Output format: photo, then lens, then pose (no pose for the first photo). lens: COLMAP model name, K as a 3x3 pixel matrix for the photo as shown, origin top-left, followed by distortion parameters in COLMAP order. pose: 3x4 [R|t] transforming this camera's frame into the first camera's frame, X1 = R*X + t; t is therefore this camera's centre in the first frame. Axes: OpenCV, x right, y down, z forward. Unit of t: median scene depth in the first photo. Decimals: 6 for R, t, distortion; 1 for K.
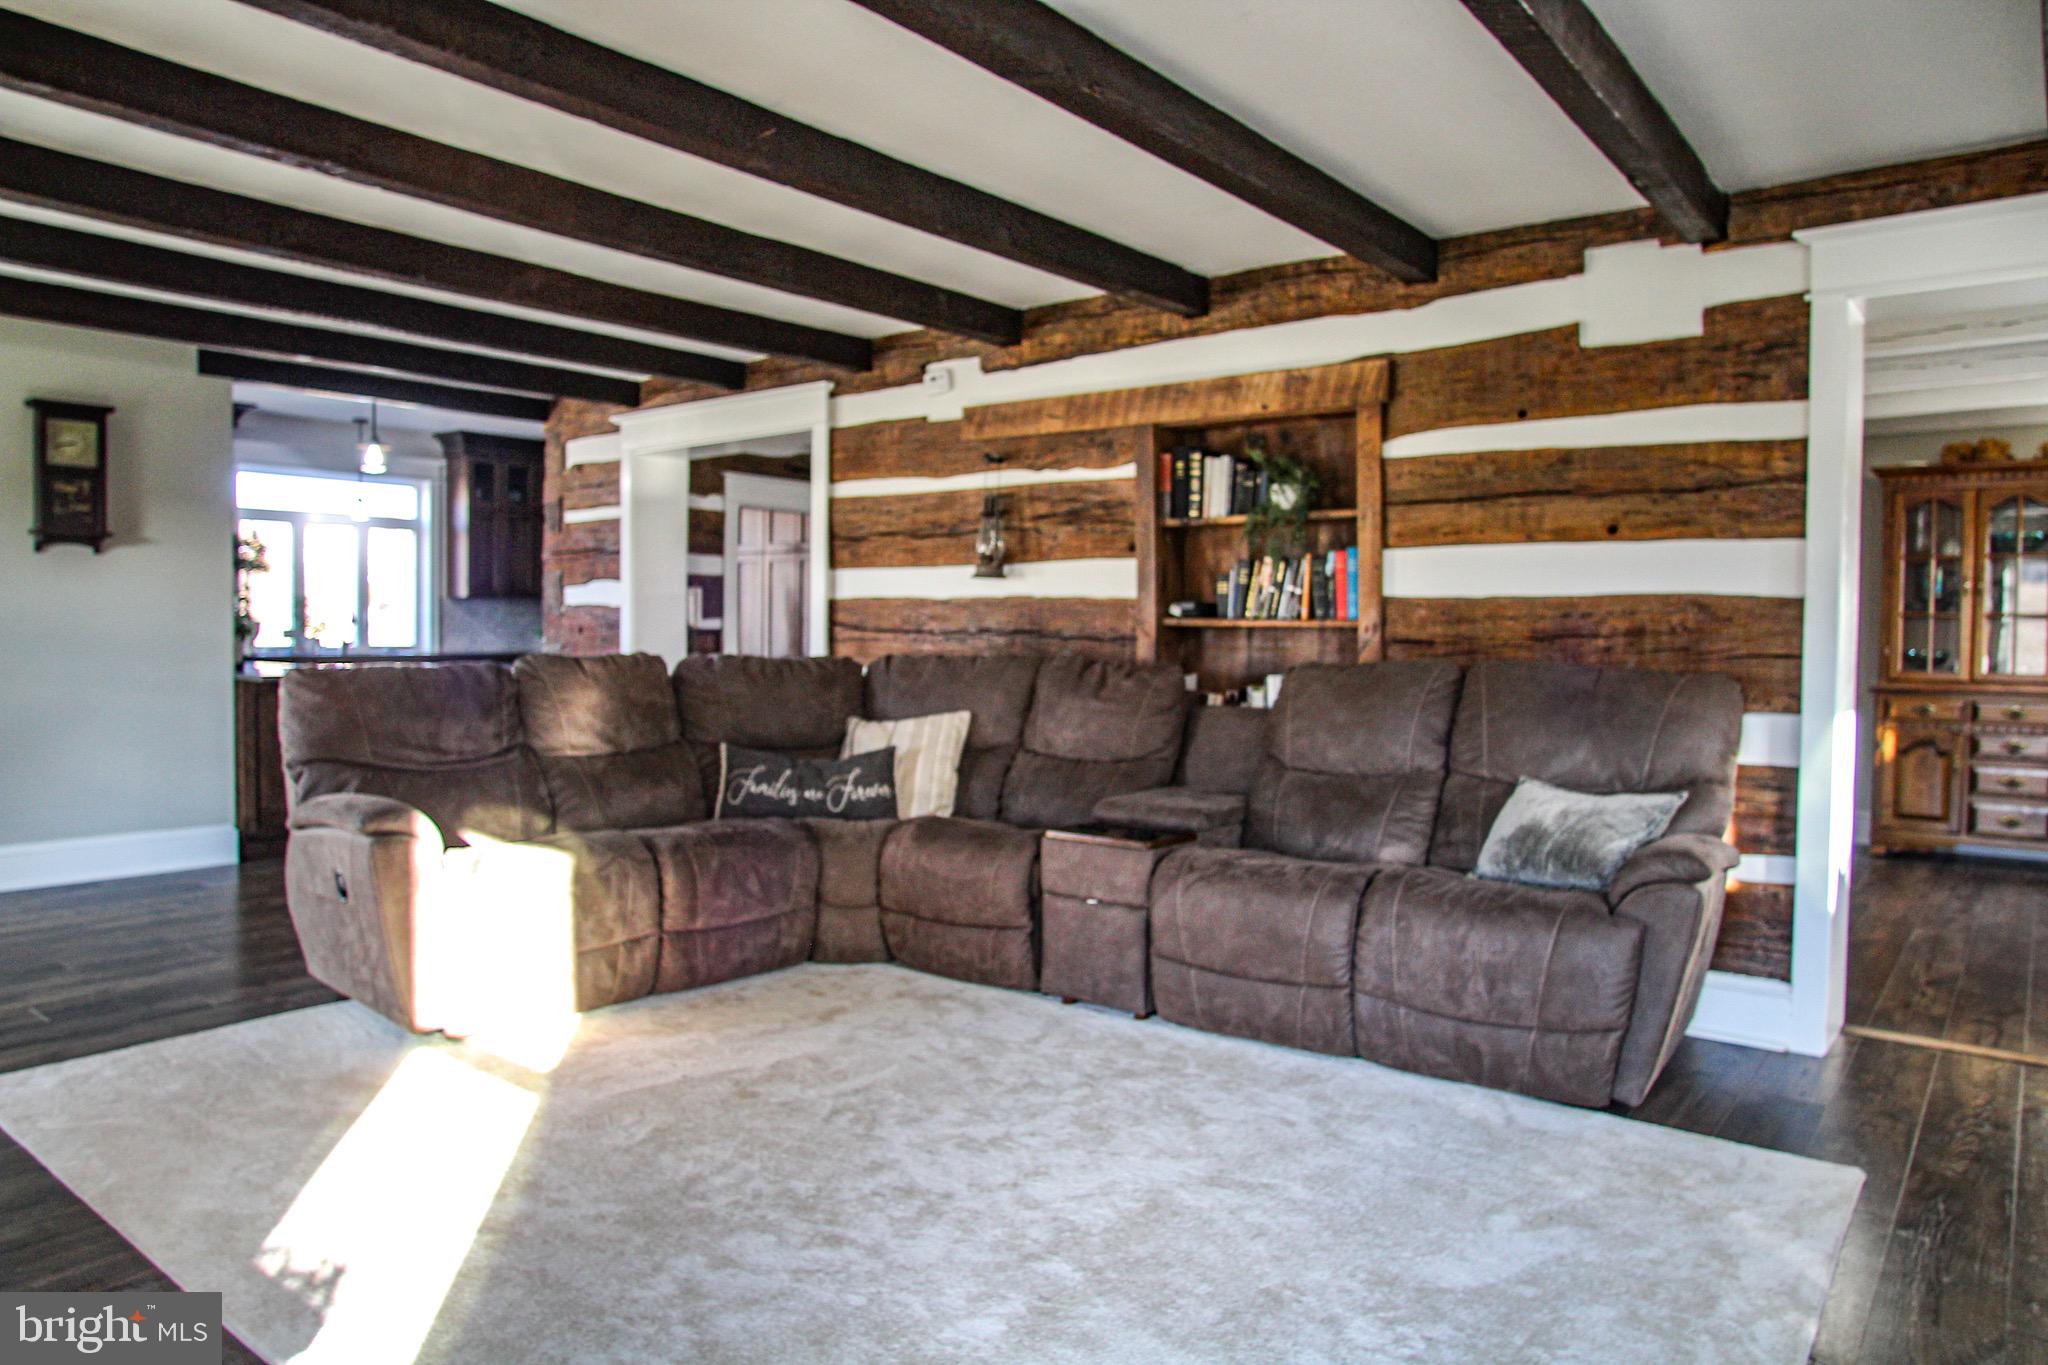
lens RADIAL K [[1320.2, 0, 1017.3], [0, 1320.2, 682.8], [0, 0, 1]] dist [-0.077868, 0.041372]
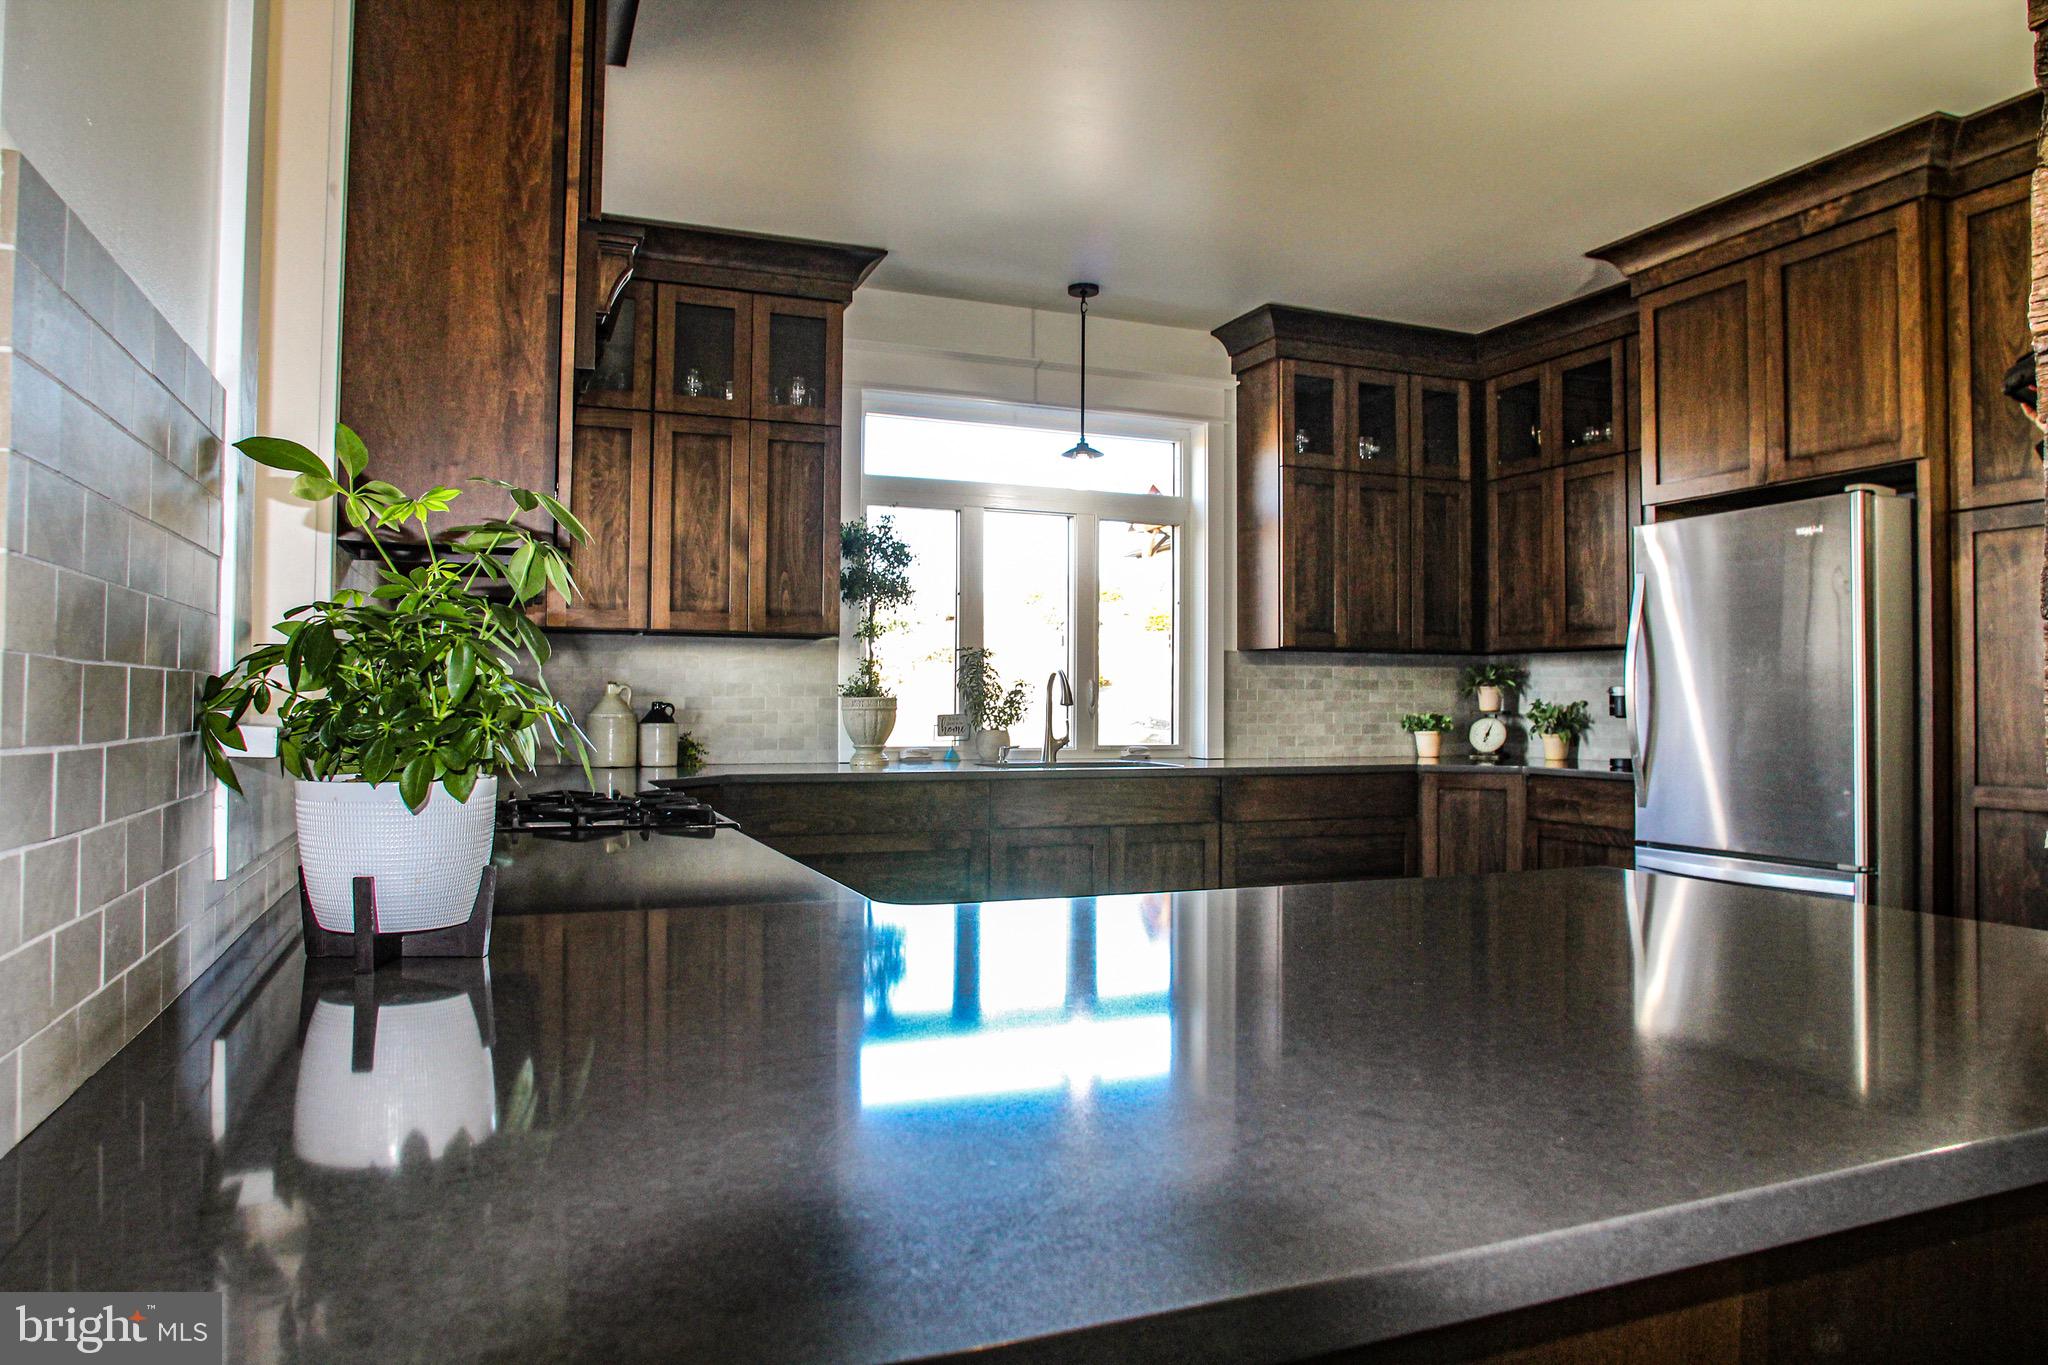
lens RADIAL K [[1320.2, 0, 1013.8], [0, 1320.2, 679.2], [0, 0, 1]] dist [-0.077868, 0.041372]
pose [[0.871577, -0.015085, -0.490027, -0.287069], [-0.016175, 0.998098, -0.059494, -0.025258], [0.489992, 0.059780, 0.869675, 0.560524]]
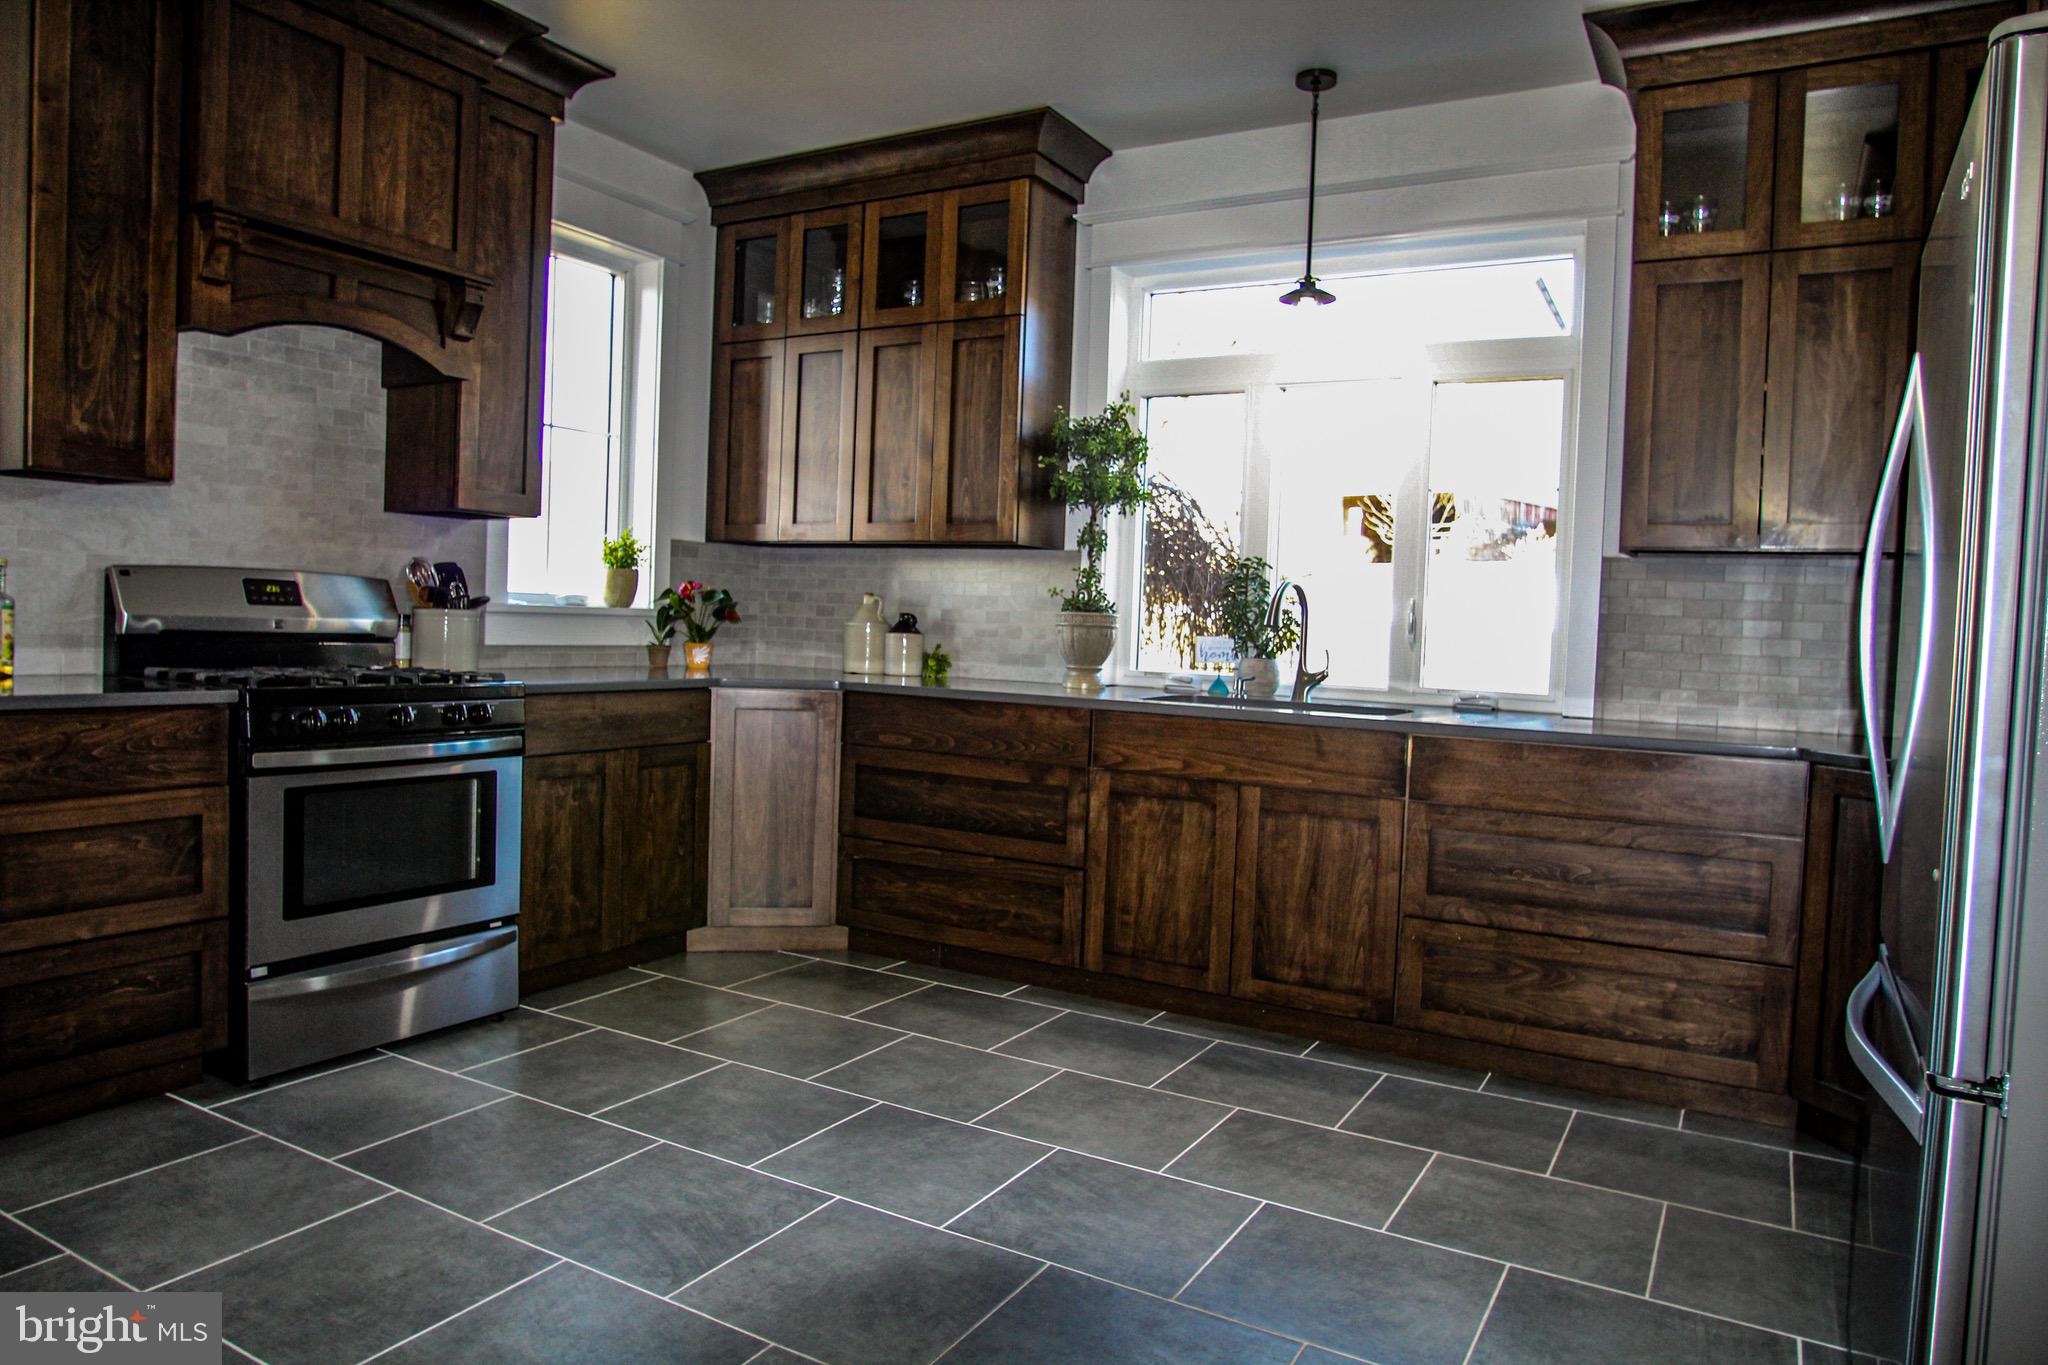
lens RADIAL K [[1320.2, 0, 1029.9], [0, 1320.2, 676.3], [0, 0, 1]] dist [-0.077868, 0.041372]
pose [[0.158792, 0.036381, -0.986642, -0.147246], [-0.076484, 0.996771, 0.024445, -0.034761], [0.984345, 0.071581, 0.161061, 0.864193]]
